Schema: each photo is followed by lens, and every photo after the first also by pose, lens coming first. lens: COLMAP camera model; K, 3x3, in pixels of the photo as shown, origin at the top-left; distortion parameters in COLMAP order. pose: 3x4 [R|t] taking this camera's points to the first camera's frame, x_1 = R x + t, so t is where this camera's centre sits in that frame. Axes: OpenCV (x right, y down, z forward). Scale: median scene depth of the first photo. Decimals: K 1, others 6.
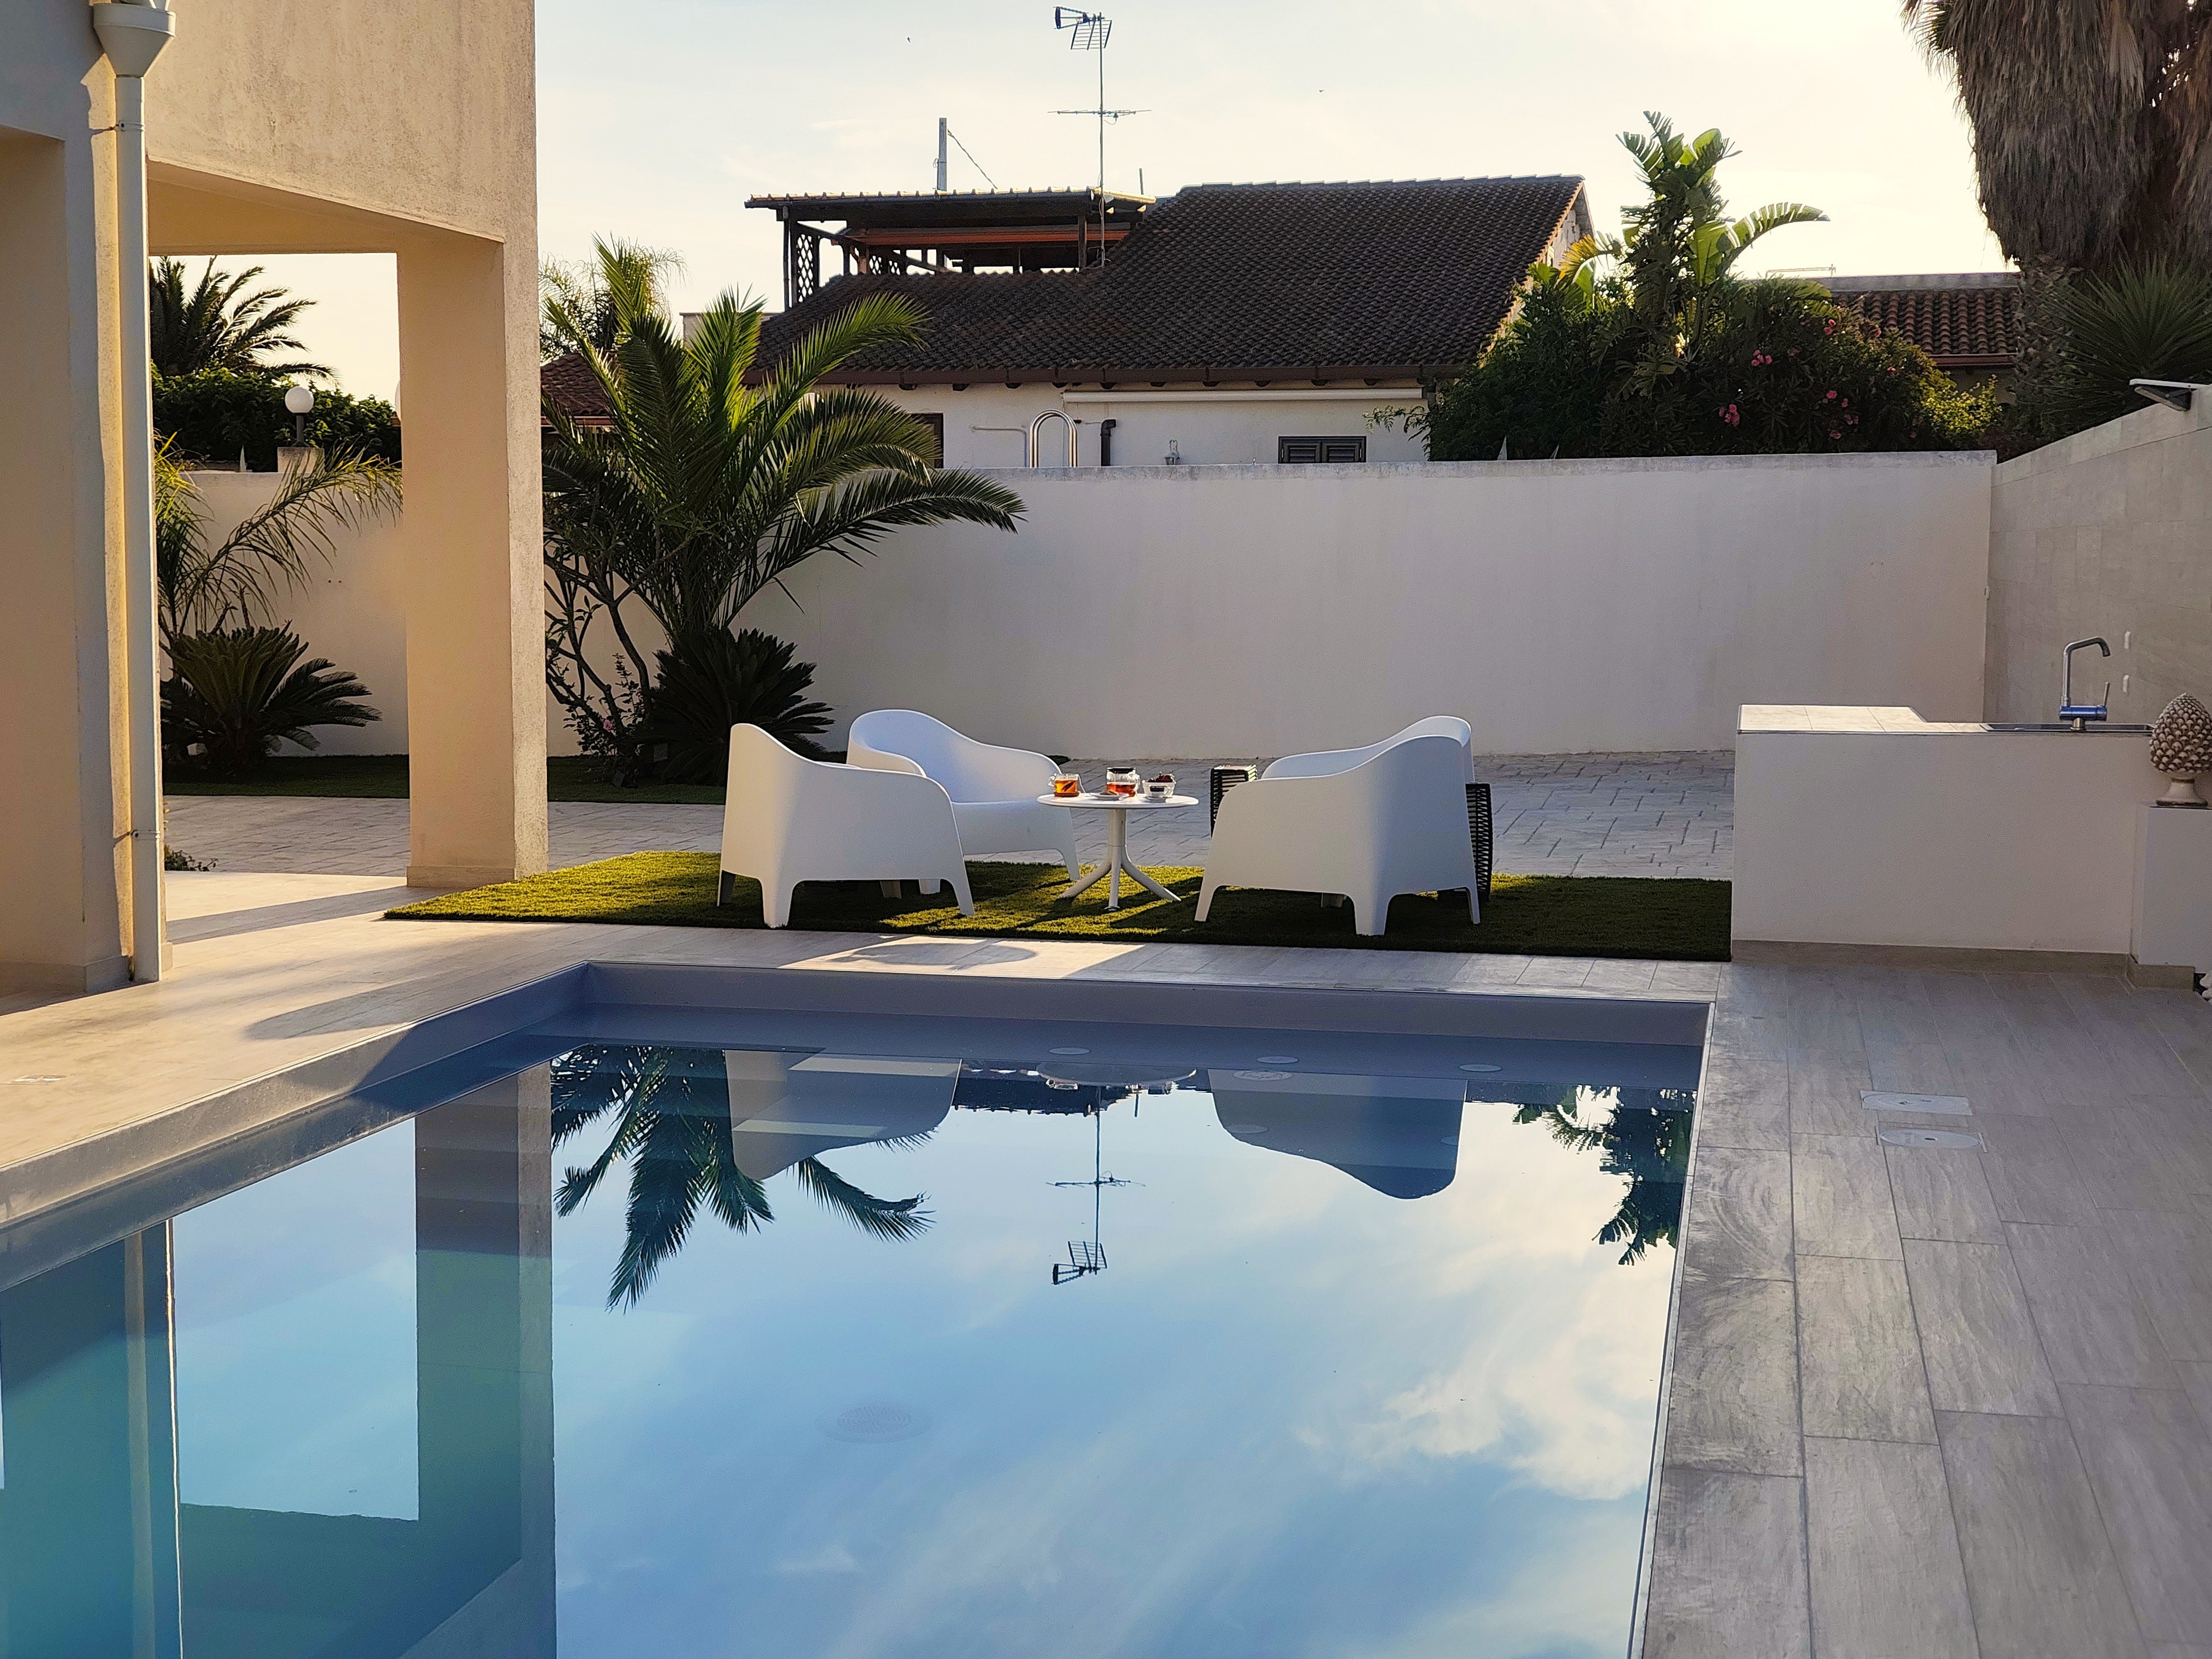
lens RADIAL K [[3036.3, 0, 1101.6], [0, 3036.3, 838.5], [0, 0, 1]] dist [0.204932, -0.755654]
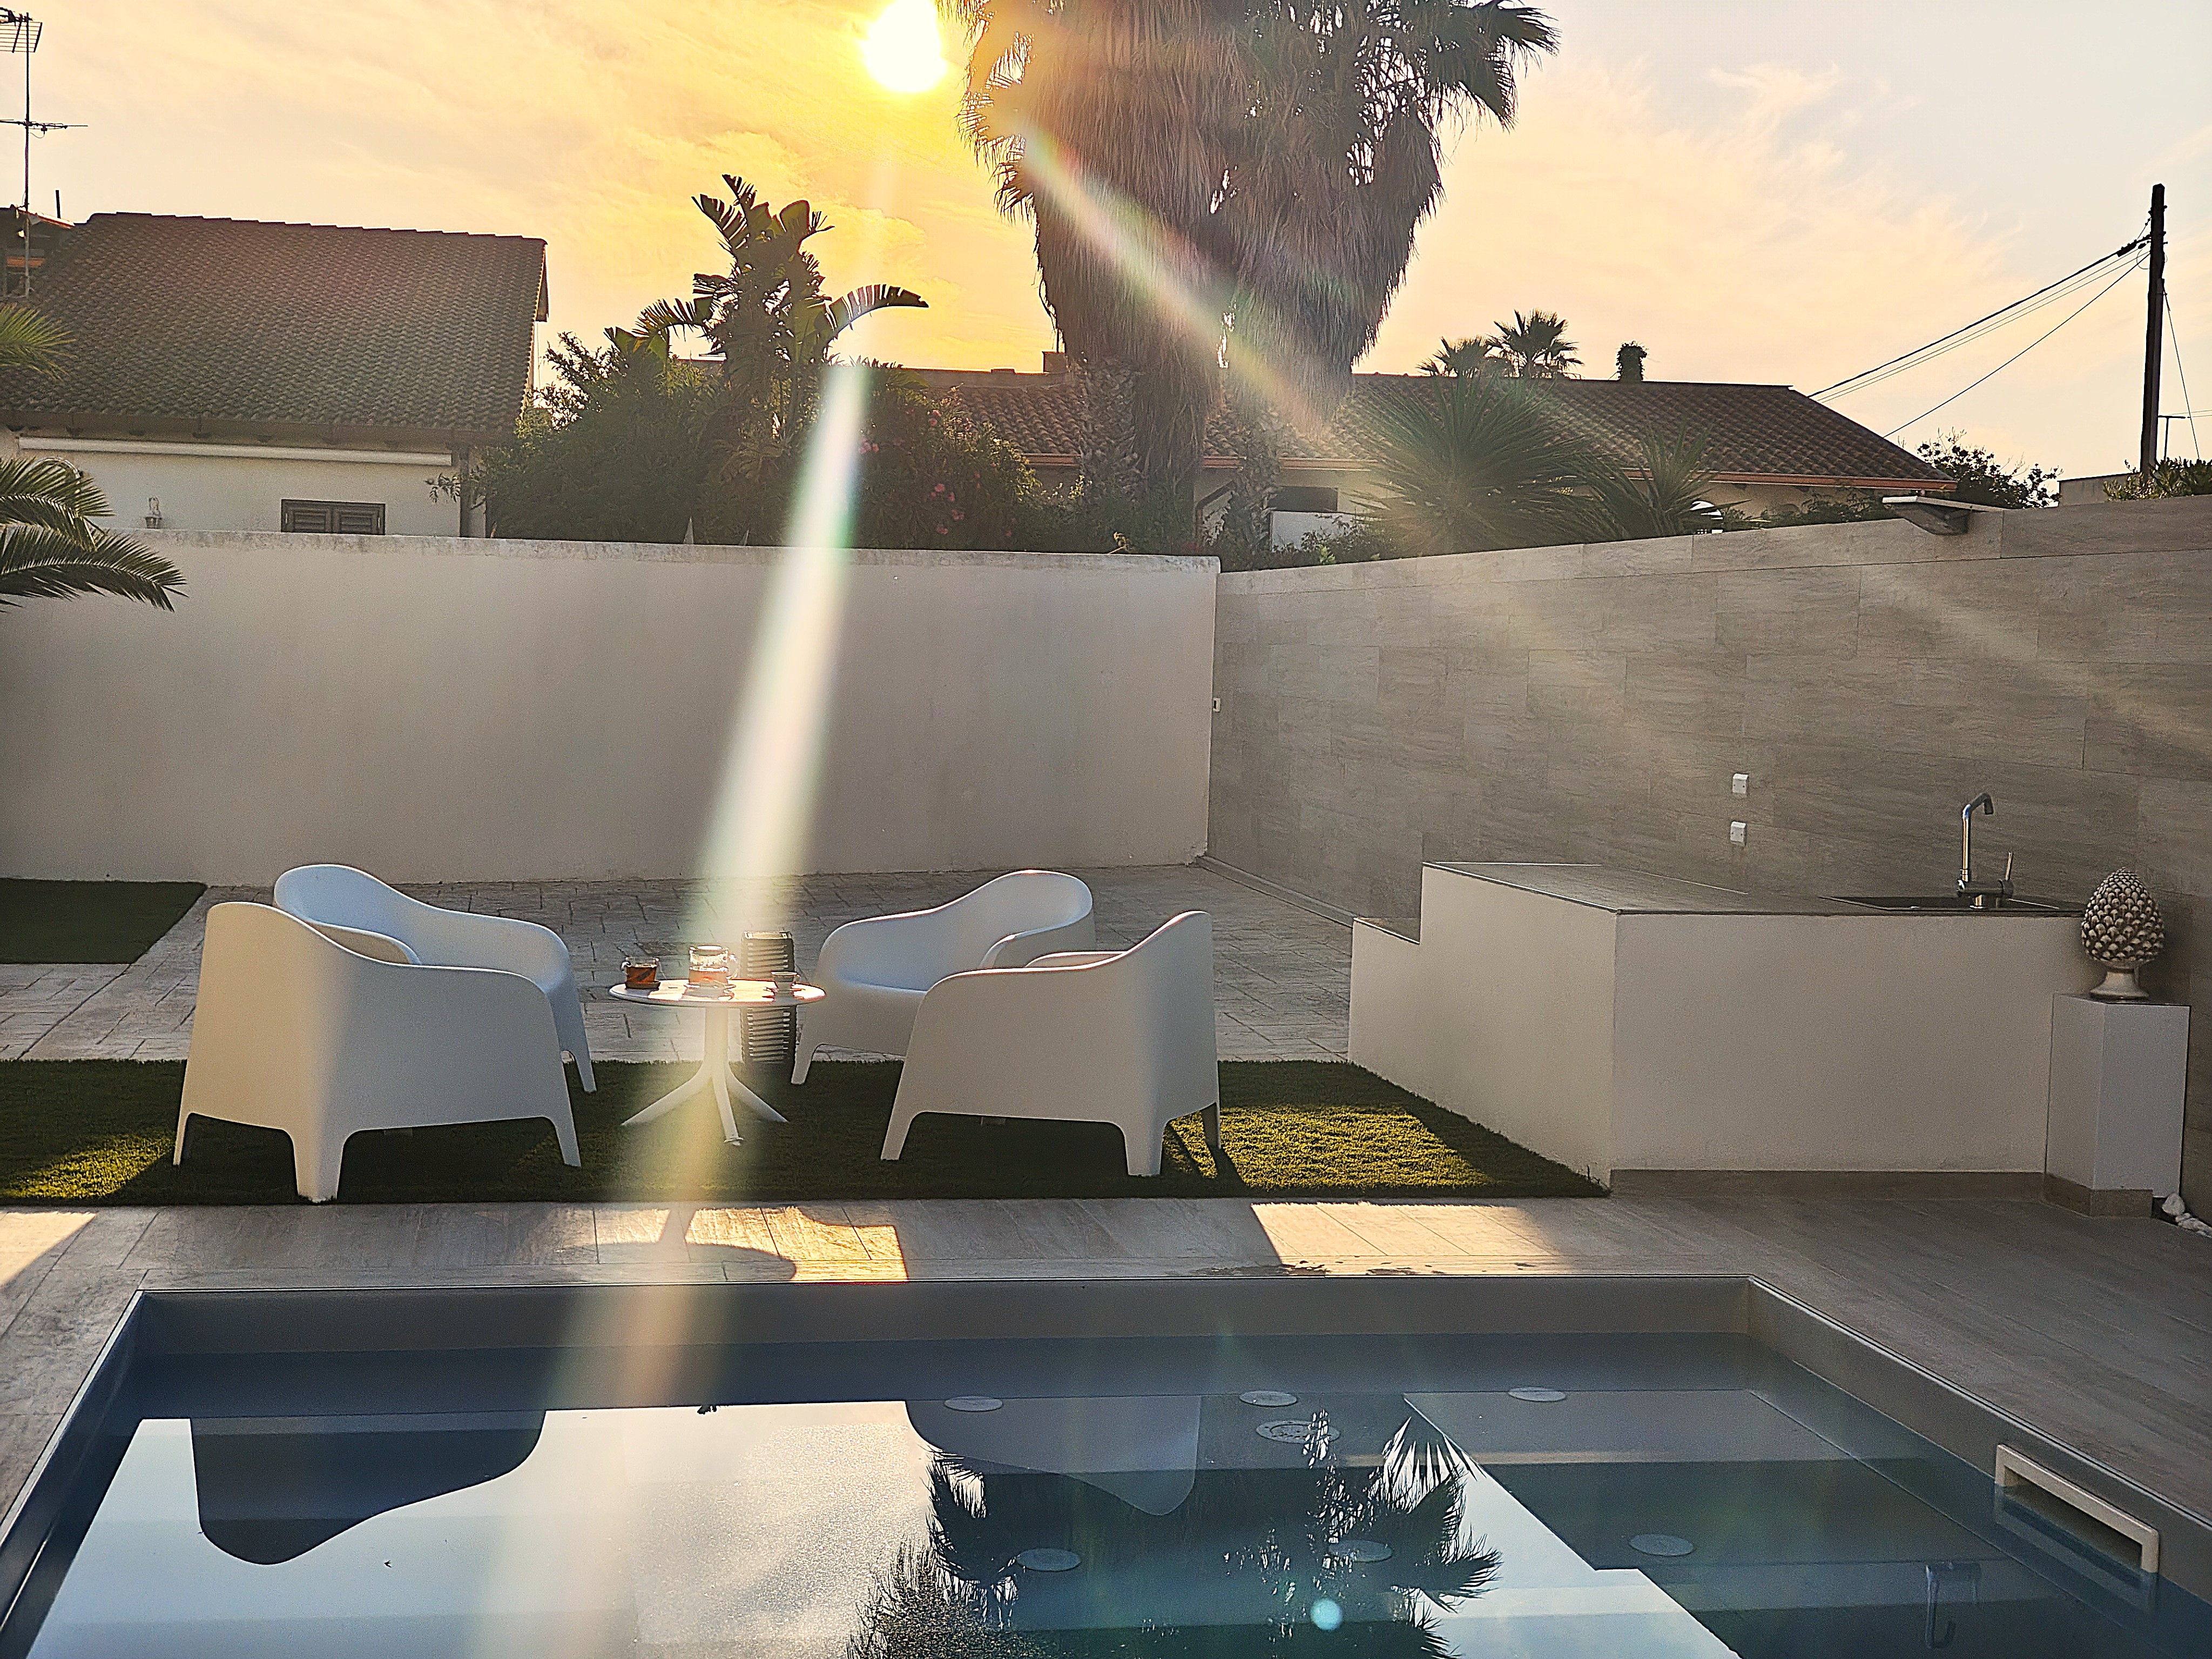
lens RADIAL K [[3003.6, 0, 1102.4], [0, 3003.6, 837.1], [0, 0, 1]] dist [0.221636, -0.791517]
pose [[0.919371, -0.002308, 0.393385, -0.119668], [0.011871, 0.999690, -0.021877, -0.020114], [-0.393212, 0.024783, 0.919114, 0.164815]]
